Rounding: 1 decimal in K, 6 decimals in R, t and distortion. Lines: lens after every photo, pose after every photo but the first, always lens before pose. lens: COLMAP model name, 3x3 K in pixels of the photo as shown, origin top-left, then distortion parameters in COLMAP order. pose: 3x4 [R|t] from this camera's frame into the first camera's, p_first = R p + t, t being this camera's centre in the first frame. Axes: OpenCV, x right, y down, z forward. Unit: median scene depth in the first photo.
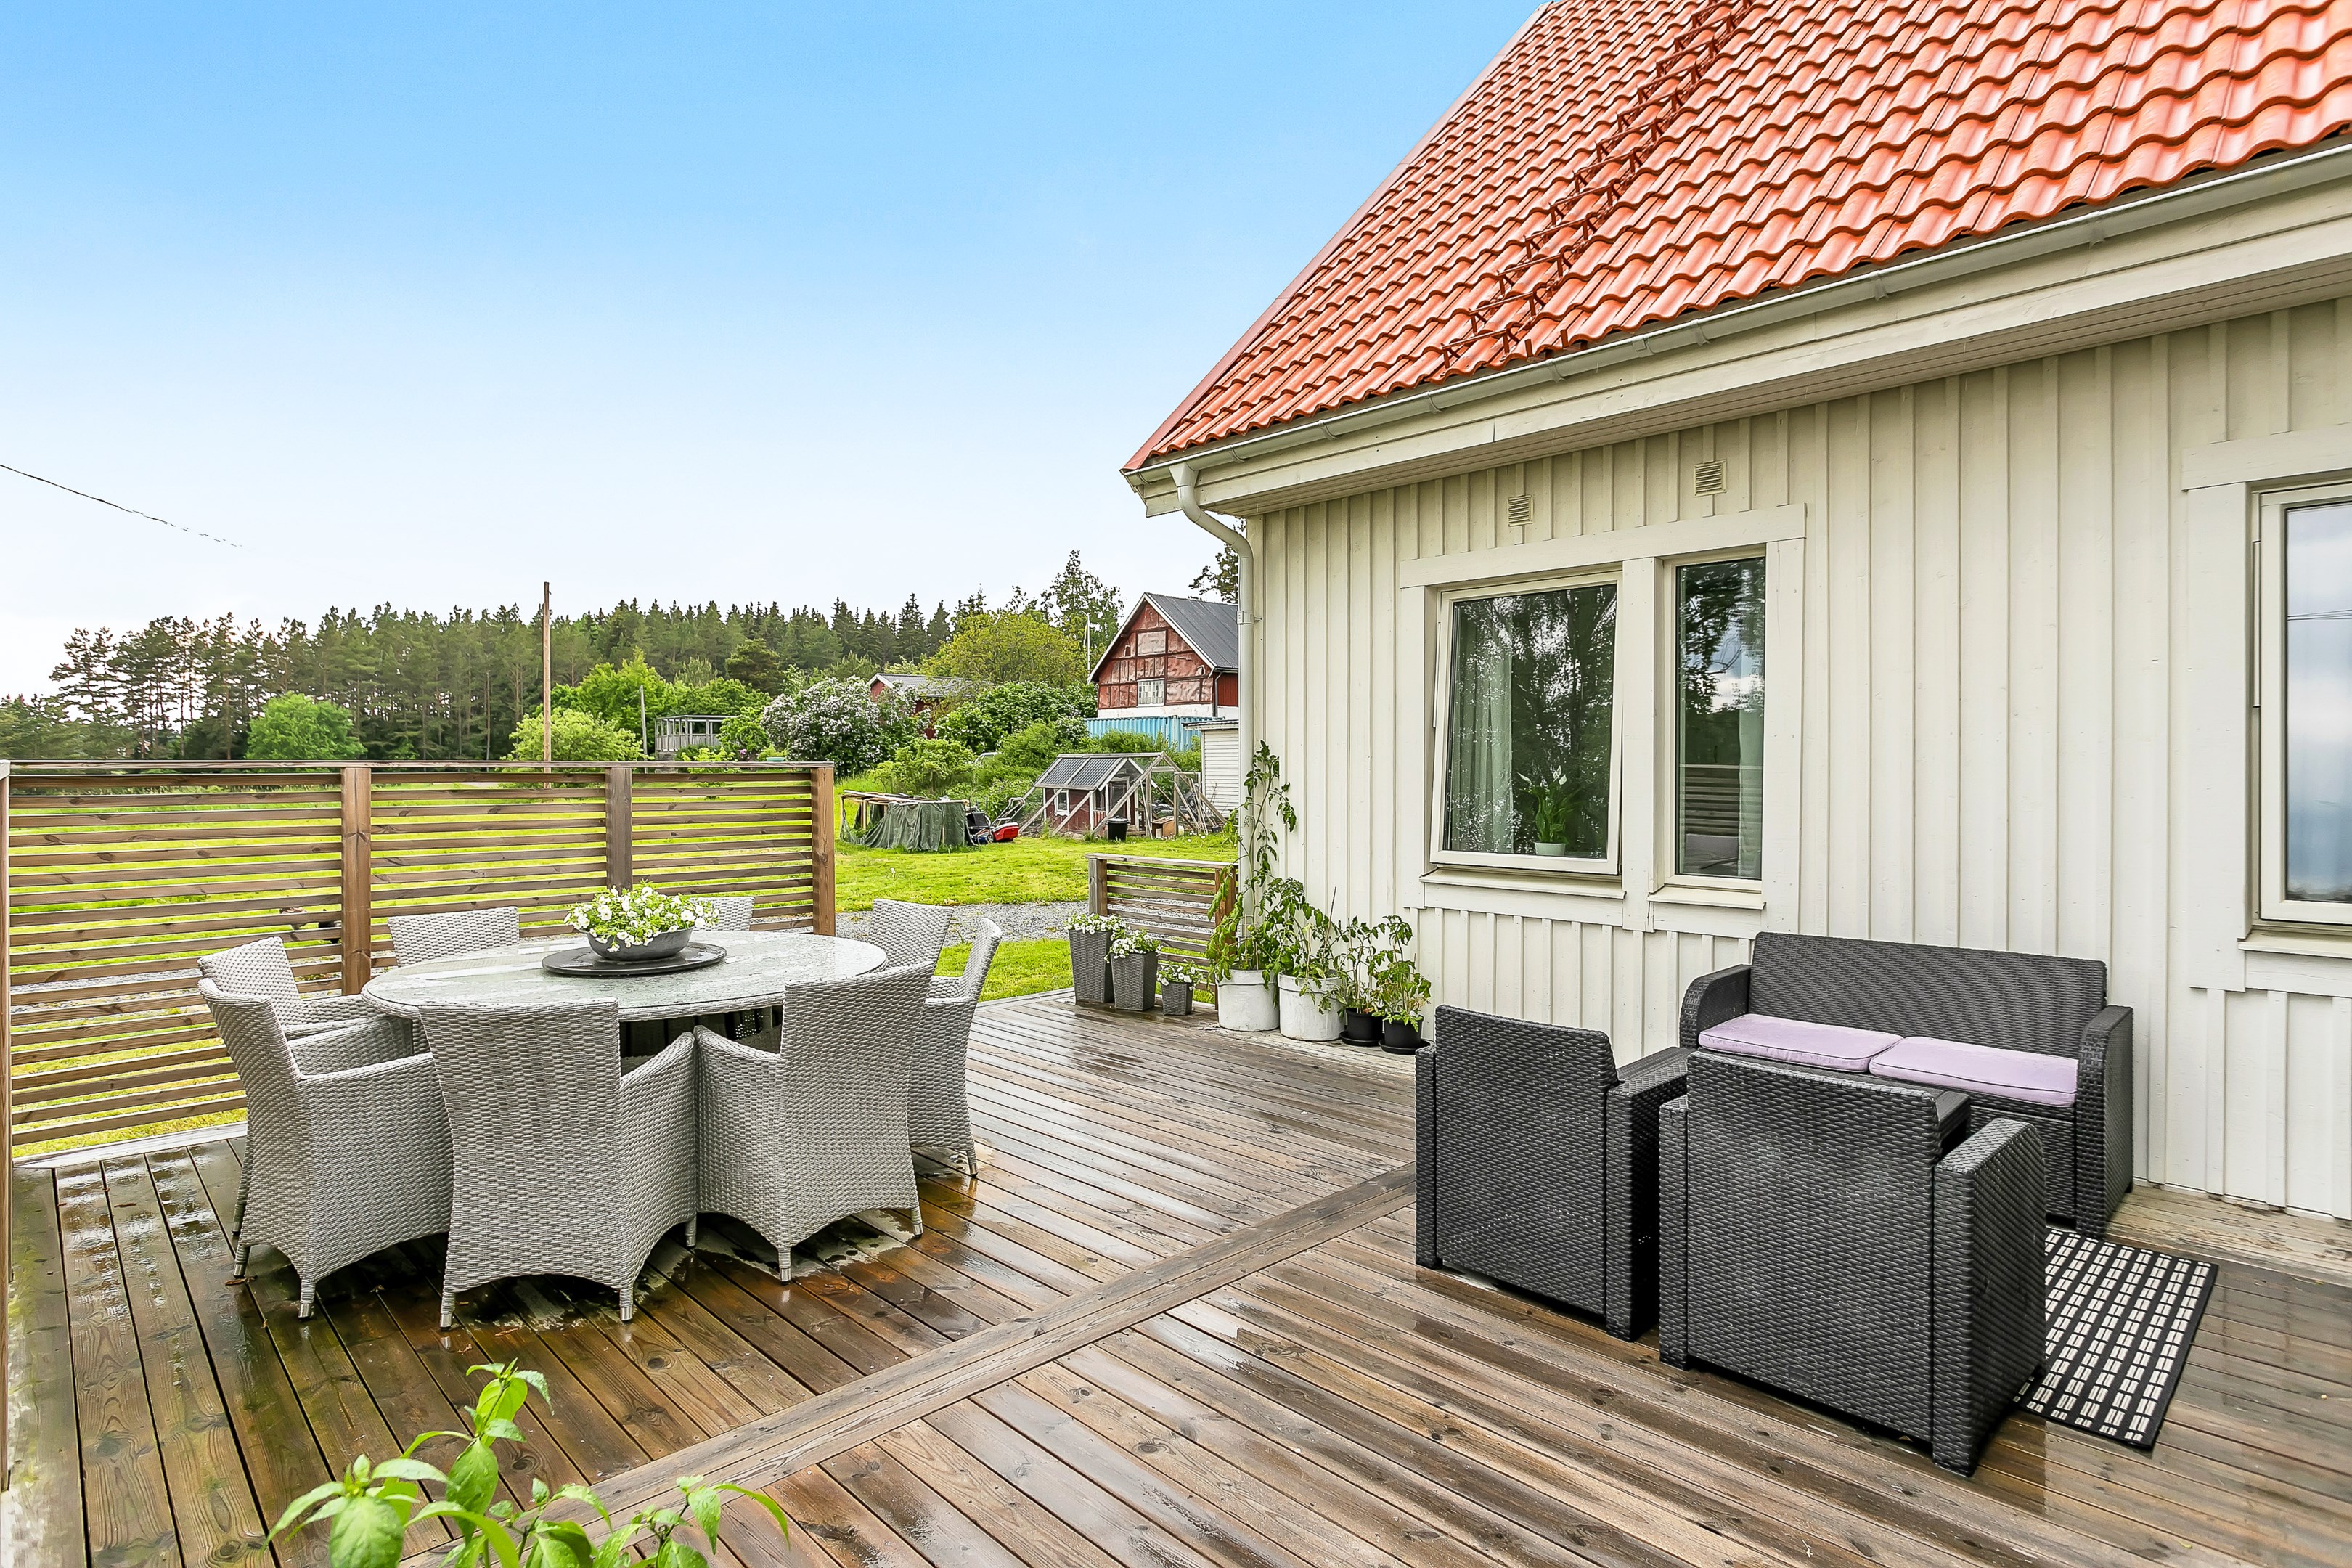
lens RADIAL K [[1217.9, 0, 1166.4], [0, 1217.9, 763.8], [0, 0, 1]] dist [0.003534, -0.000043]
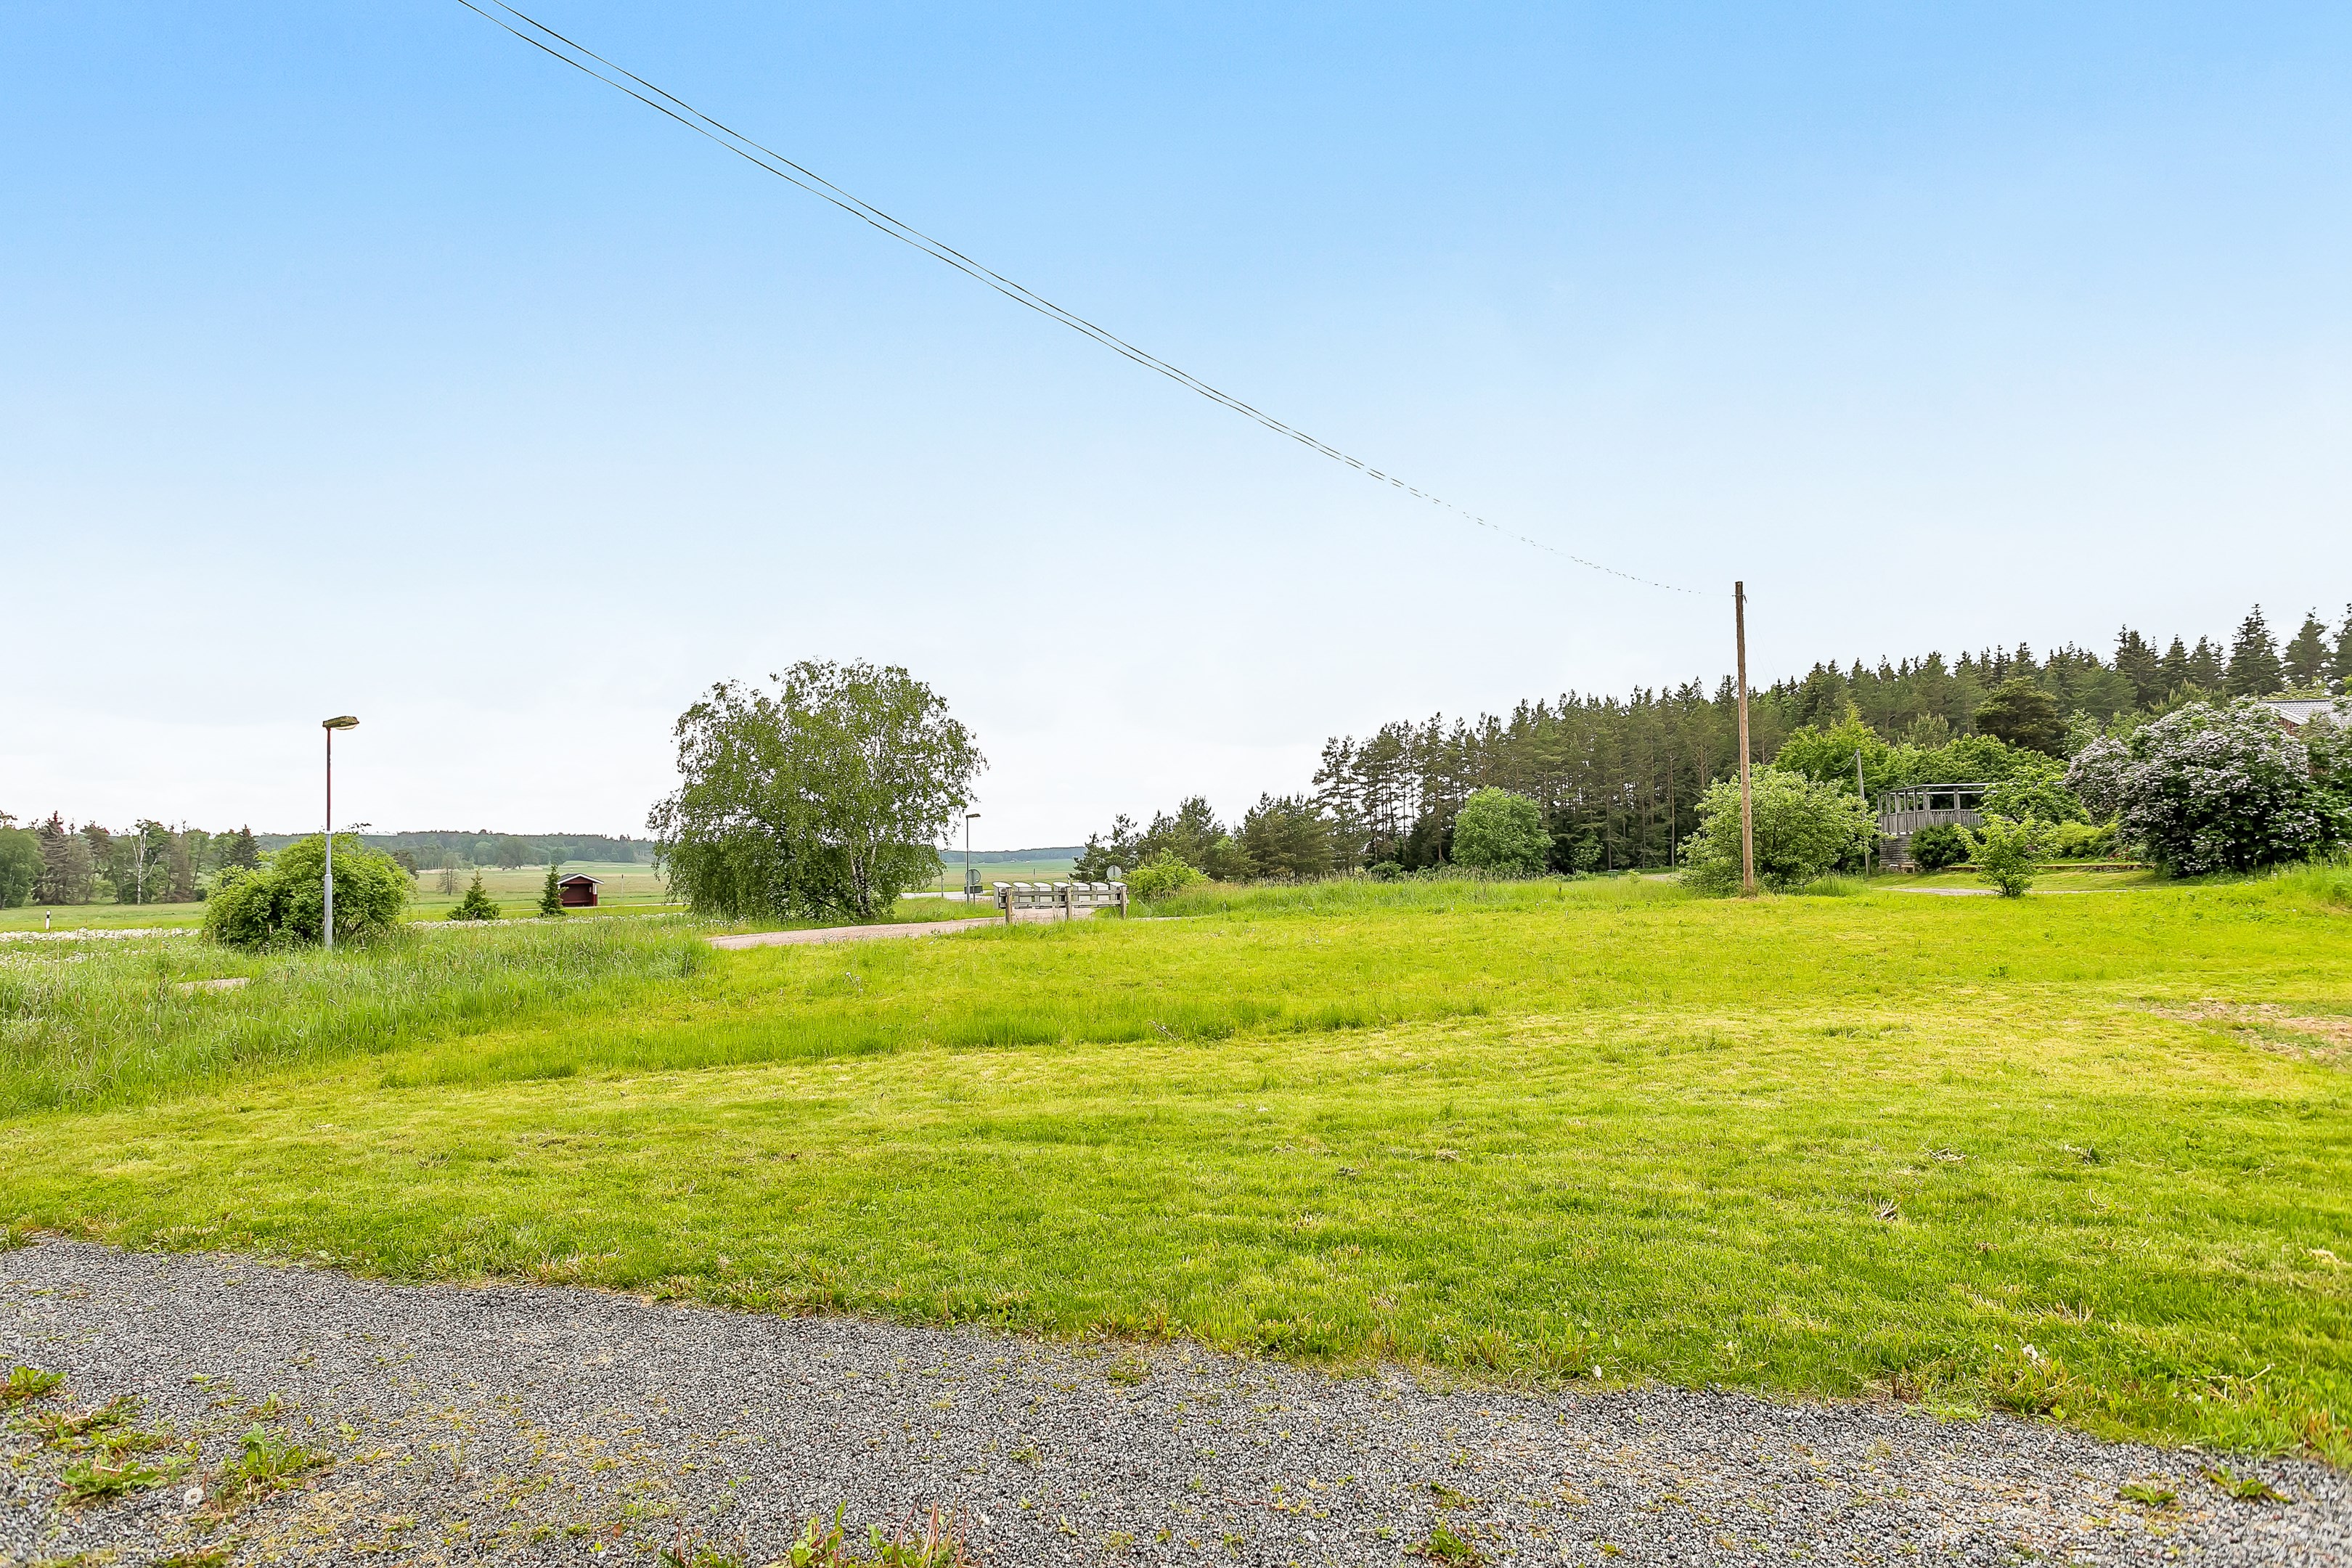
lens RADIAL K [[1355.4, 0, 1152.2], [0, 1355.4, 778.0], [0, 0, 1]] dist [-0.000068, 0.005847]
pose [[0.640815, -0.048183, -0.766182, -0.038329], [0.000911, 0.998075, -0.062005, 0.003327], [0.767695, 0.039036, 0.639626, 0.071184]]
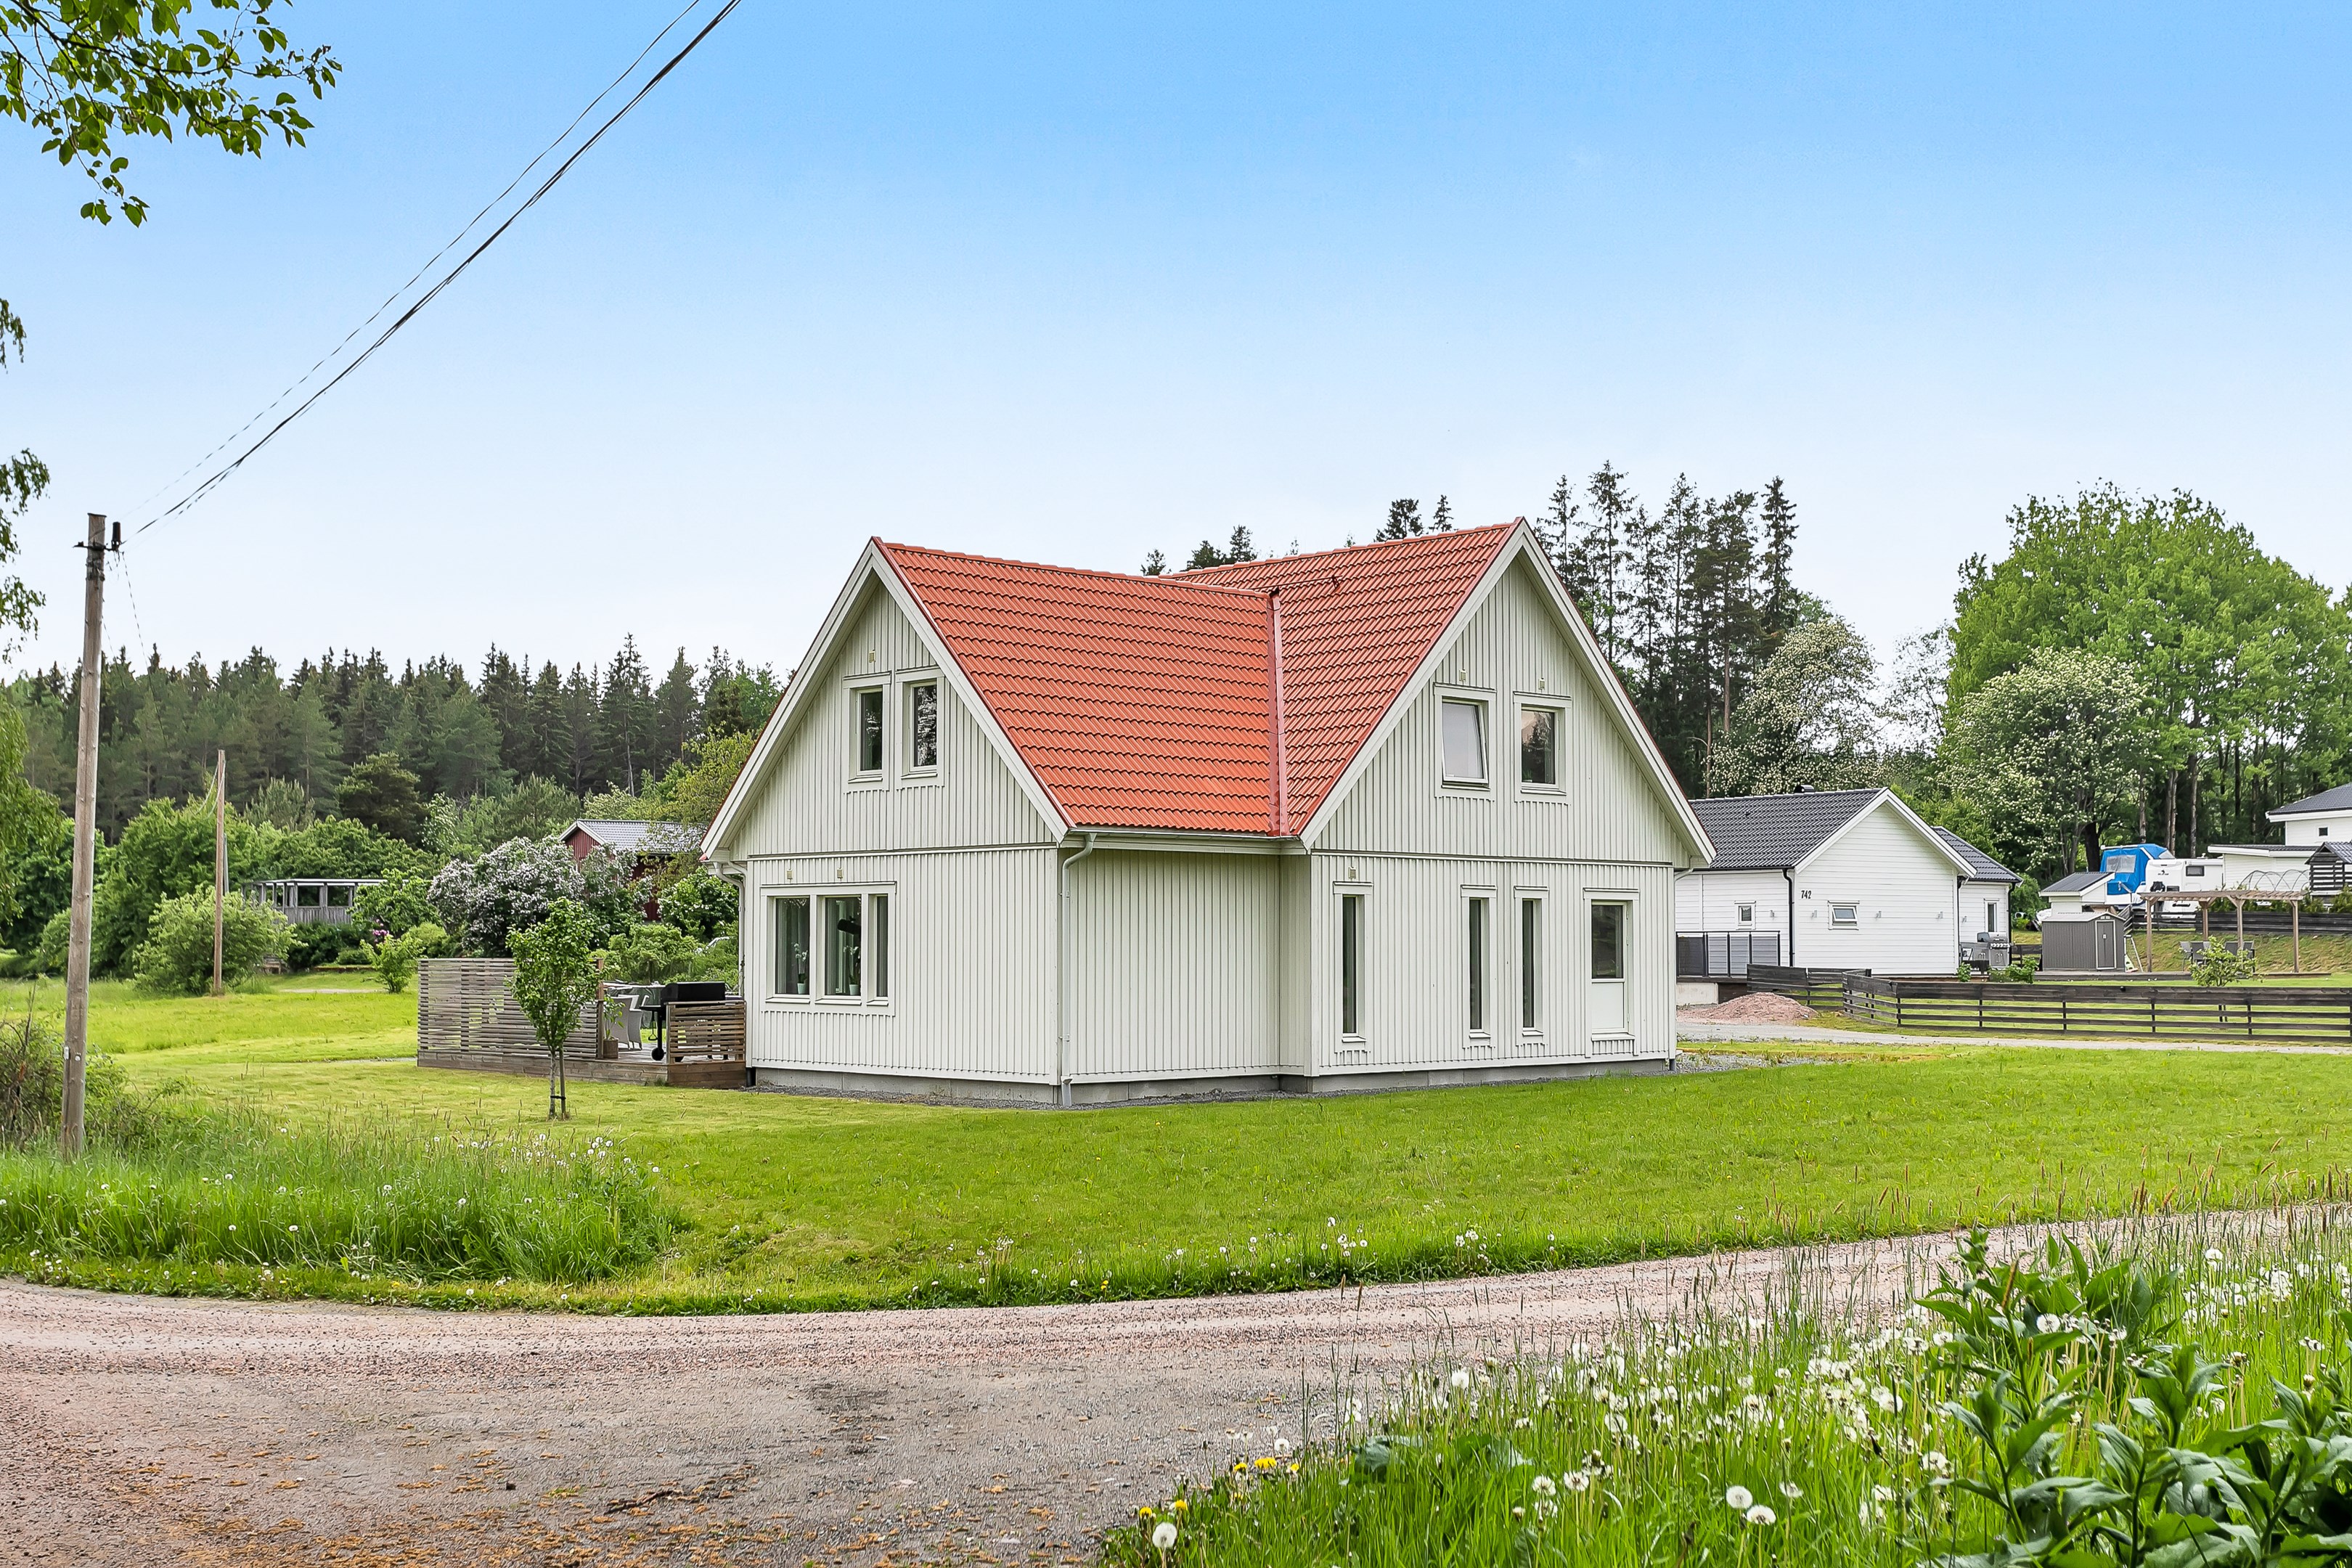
lens RADIAL K [[2673.8, 0, 1181.9], [0, 2673.8, 780.9], [0, 0, 1]] dist [0.011493, 0.000000]
pose [[0.999999, -0.000945, -0.000357, 0.056478], [0.000921, 0.998122, -0.061249, -0.001355], [0.000414, 0.061249, 0.998122, -0.274928]]
